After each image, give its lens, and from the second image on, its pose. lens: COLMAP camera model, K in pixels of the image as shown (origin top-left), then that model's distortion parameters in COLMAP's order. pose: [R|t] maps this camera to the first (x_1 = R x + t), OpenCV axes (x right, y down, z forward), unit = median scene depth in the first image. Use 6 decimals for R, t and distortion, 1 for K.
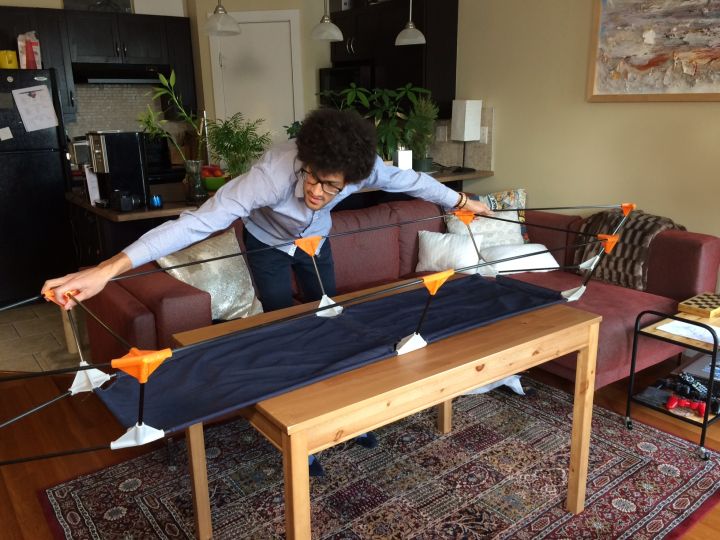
lens RADIAL K [[628.5, 0, 360.8], [0, 628.5, 272.7], [0, 0, 1]] dist [0.083663, -0.123742]
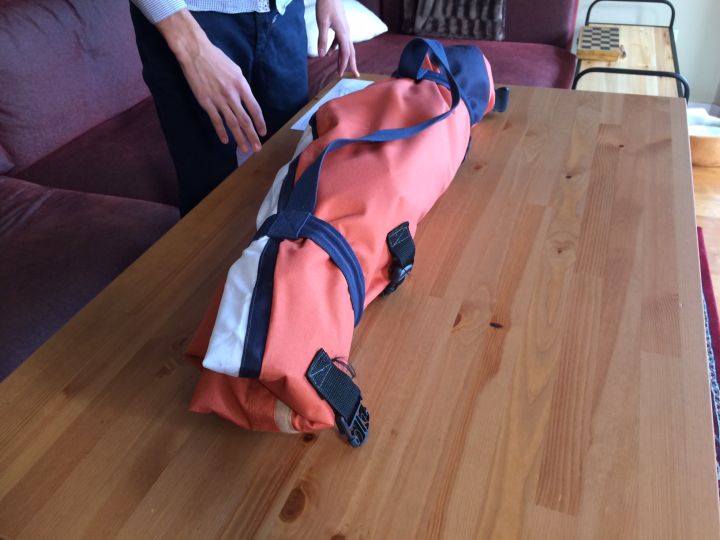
lens RADIAL K [[628.5, 0, 364.1], [0, 628.5, 269.4], [0, 0, 1]] dist [0.083663, -0.123742]
pose [[0.834796, -0.345278, 0.428835, -0.133095], [0.176589, 0.905674, 0.385449, -0.050933], [-0.521472, -0.246043, 0.817025, 0.429314]]
